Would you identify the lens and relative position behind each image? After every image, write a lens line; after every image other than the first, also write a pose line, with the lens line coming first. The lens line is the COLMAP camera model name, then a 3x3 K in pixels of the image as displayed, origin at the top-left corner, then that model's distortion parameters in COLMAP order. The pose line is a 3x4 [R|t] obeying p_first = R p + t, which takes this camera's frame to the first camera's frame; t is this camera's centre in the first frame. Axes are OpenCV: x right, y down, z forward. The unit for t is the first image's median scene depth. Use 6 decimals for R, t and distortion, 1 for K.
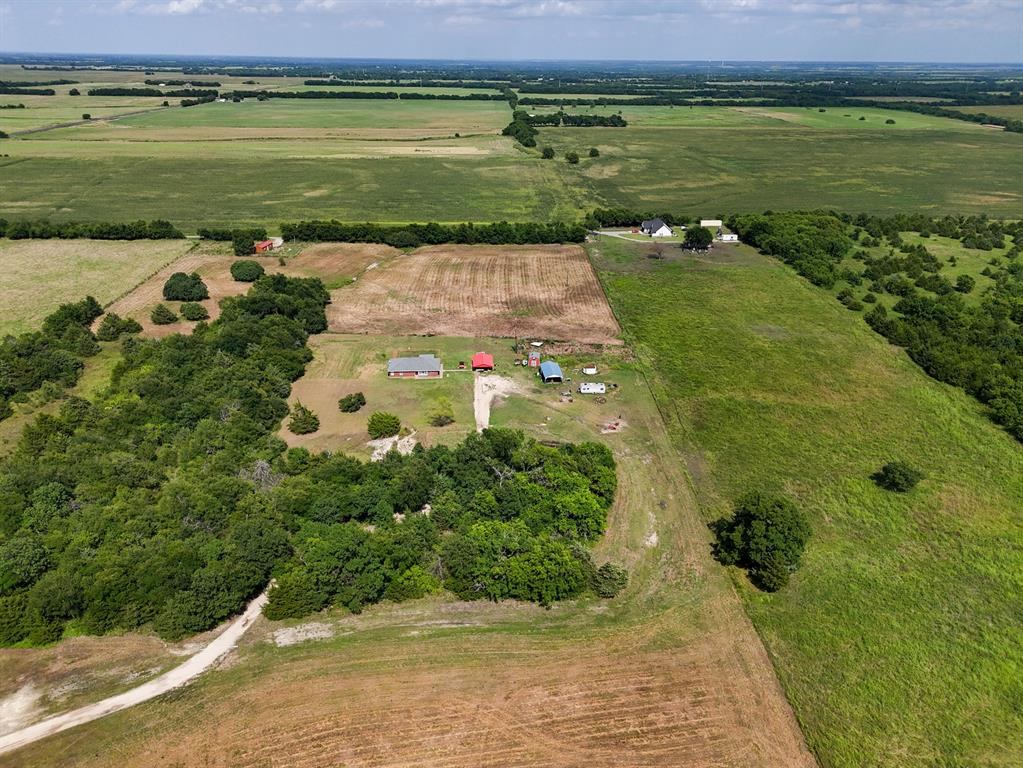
lens RADIAL K [[753.7, 0, 513.2], [0, 753.7, 382.2], [0, 0, 1]] dist [0.052434, -0.047473]
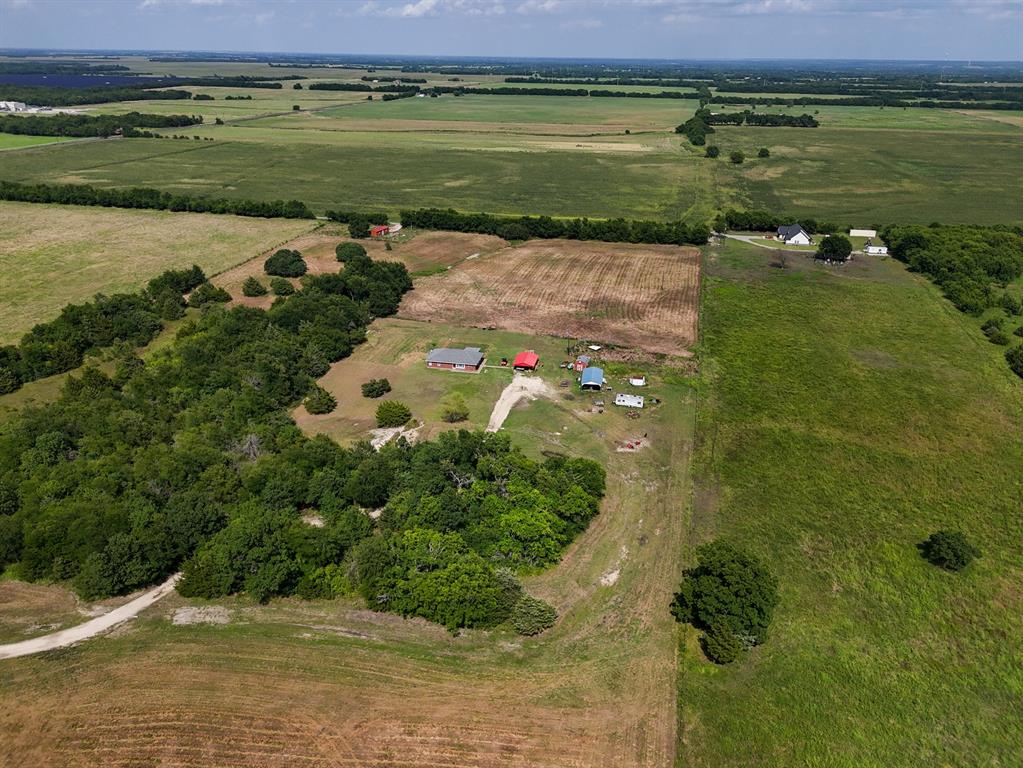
lens RADIAL K [[753.7, 0, 513.2], [0, 753.7, 382.2], [0, 0, 1]] dist [0.052434, -0.047473]
pose [[0.966930, 0.103642, -0.233035, 0.135146], [-0.103599, 0.994541, 0.012457, -0.008329], [0.233054, 0.012097, 0.972389, 0.063772]]
